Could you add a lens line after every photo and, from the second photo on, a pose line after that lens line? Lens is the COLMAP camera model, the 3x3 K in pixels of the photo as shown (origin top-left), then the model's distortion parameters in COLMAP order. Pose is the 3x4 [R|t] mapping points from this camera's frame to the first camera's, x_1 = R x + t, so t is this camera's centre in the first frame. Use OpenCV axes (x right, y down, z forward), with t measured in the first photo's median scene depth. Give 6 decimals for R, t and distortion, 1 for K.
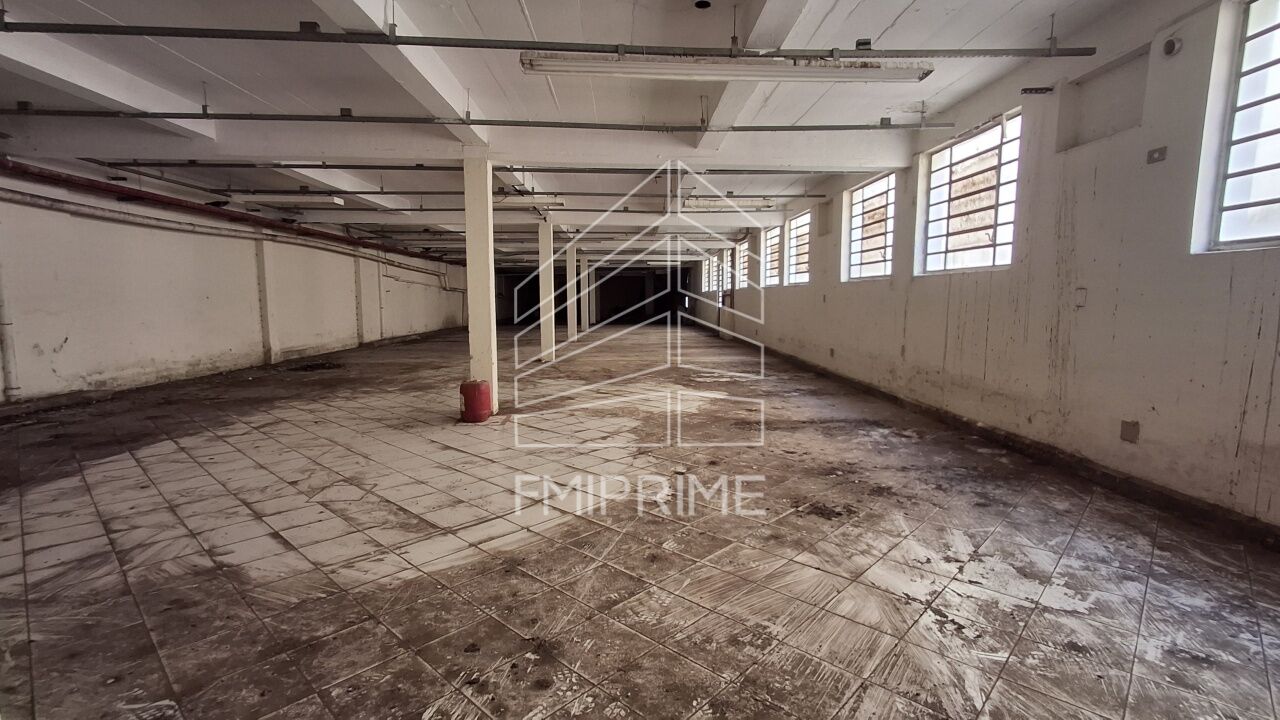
lens RADIAL K [[577.5, 0, 638.4], [0, 577.5, 359.8], [0, 0, 1]] dist [0.004252, -0.001032]
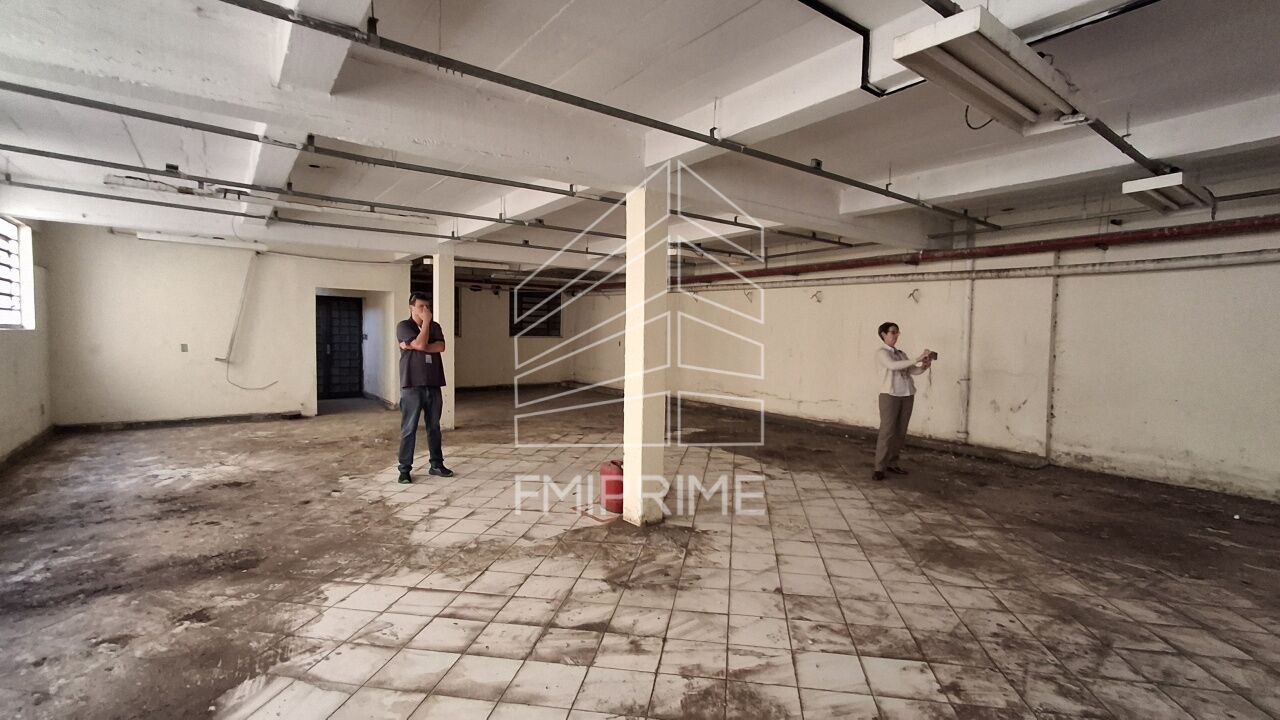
lens RADIAL K [[577.5, 0, 643.1], [0, 577.5, 357.1], [0, 0, 1]] dist [0.004252, -0.001032]
pose [[-0.818011, 0.015513, -0.574993, 0.241662], [-0.072339, 0.988925, 0.129592, -0.315909], [0.570636, 0.147602, -0.807829, 2.312100]]
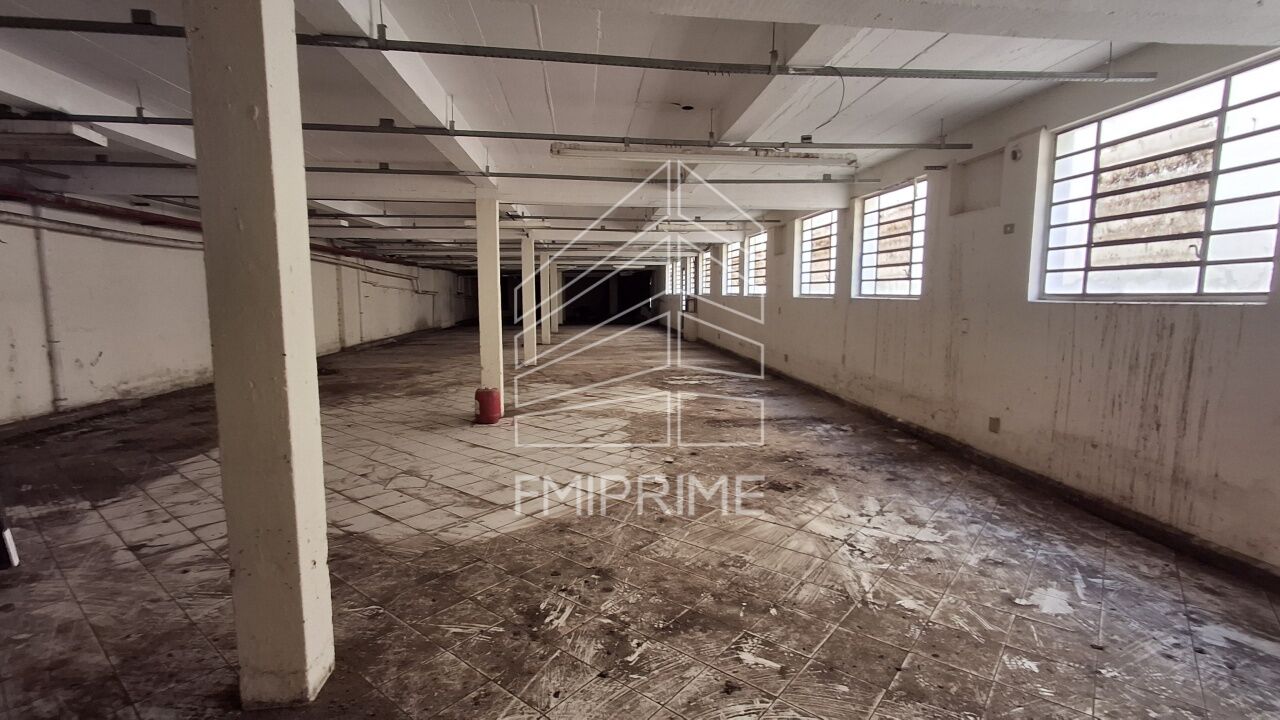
lens RADIAL K [[577.5, 0, 638.4], [0, 577.5, 358.0], [0, 0, 1]] dist [0.004252, -0.001032]
pose [[0.997556, -0.007074, 0.069507, -0.080701], [0.006767, 0.999966, 0.004651, -0.039954], [-0.069538, -0.004170, 0.997571, -0.264182]]
